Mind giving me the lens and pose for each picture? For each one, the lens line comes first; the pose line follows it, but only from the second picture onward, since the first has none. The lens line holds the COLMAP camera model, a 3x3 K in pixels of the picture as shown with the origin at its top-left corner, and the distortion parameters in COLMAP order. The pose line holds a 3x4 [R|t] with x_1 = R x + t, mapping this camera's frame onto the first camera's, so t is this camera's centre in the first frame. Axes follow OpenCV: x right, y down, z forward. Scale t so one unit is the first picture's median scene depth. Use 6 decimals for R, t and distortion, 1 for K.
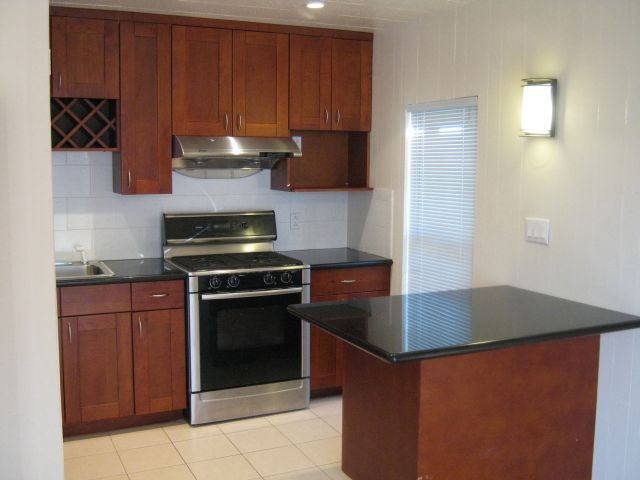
lens RADIAL K [[717.2, 0, 320.0], [0, 717.2, 240.0], [0, 0, 1]] dist [-0.090378, -0.018244]
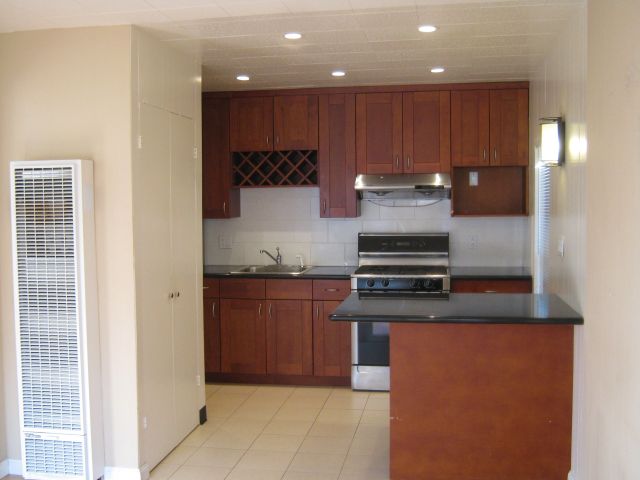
lens RADIAL K [[717.2, 0, 320.0], [0, 717.2, 240.0], [0, 0, 1]] dist [-0.090378, -0.018244]
pose [[0.816481, 0.018097, -0.577088, 0.525685], [-0.048053, 0.998171, -0.036685, 0.031053], [0.575369, 0.057683, 0.815857, -0.143198]]
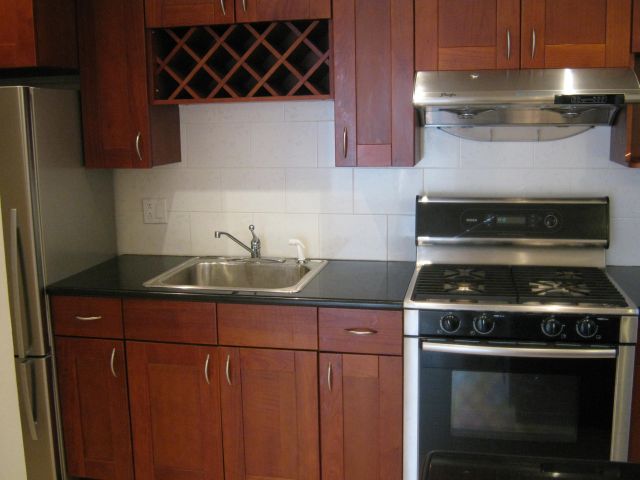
lens RADIAL K [[717.2, 0, 320.0], [0, 717.2, 240.0], [0, 0, 1]] dist [-0.090378, -0.018244]
pose [[0.791865, 0.083917, -0.604903, 0.111399], [-0.044044, 0.995782, 0.080486, -0.047986], [0.609105, -0.037092, 0.792221, 0.460458]]
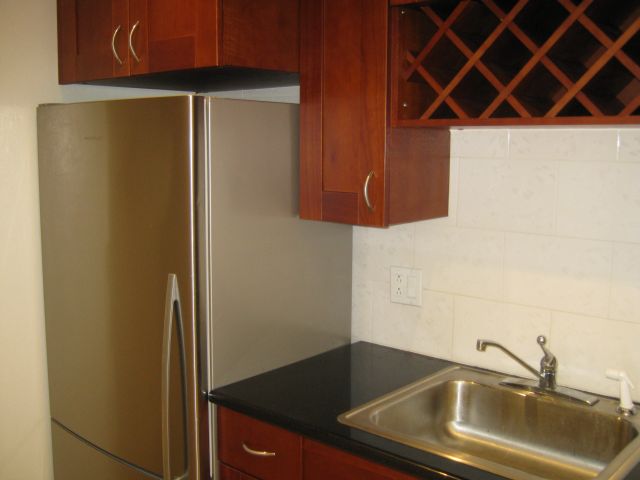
lens RADIAL K [[717.2, 0, 320.0], [0, 717.2, 240.0], [0, 0, 1]] dist [-0.090378, -0.018244]
pose [[0.390550, 0.118659, -0.912902, -0.054534], [-0.100703, 0.991214, 0.085756, -0.080147], [0.915057, 0.058440, 0.399068, 0.697350]]
